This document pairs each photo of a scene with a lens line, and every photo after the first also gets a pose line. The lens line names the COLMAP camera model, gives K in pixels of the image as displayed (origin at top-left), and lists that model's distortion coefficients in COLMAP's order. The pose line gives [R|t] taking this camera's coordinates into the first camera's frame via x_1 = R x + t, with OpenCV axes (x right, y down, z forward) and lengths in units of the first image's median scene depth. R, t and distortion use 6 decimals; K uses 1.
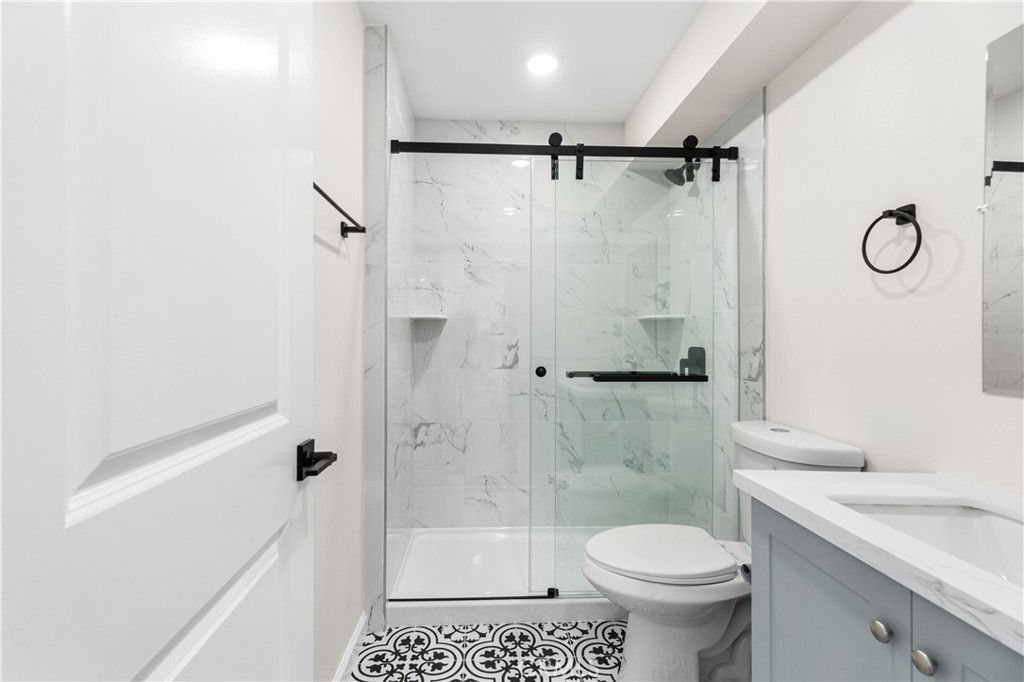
lens RADIAL K [[439.4, 0, 485.2], [0, 439.4, 331.0], [0, 0, 1]] dist [-0.001771, 0.000196]
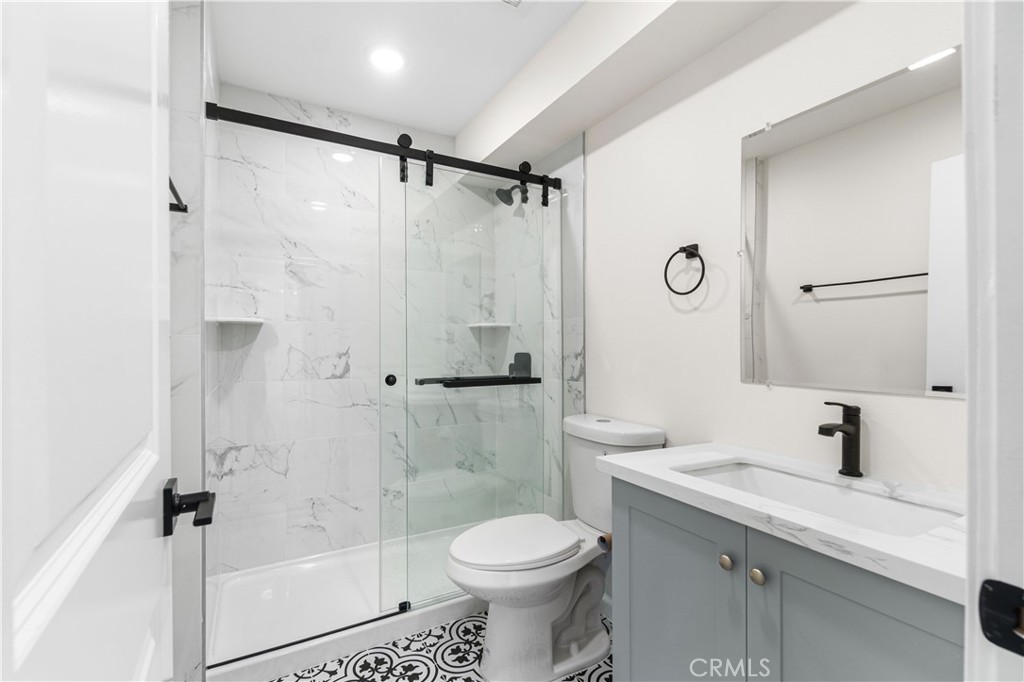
lens RADIAL K [[444.7, 0, 493.4], [0, 444.7, 338.4], [0, 0, 1]] dist [-0.004656, -0.000047]
pose [[0.897335, 0.003122, 0.441340, -0.099258], [-0.003329, 0.999994, -0.000304, 0.001372], [-0.441338, -0.001196, 0.897340, 0.029577]]
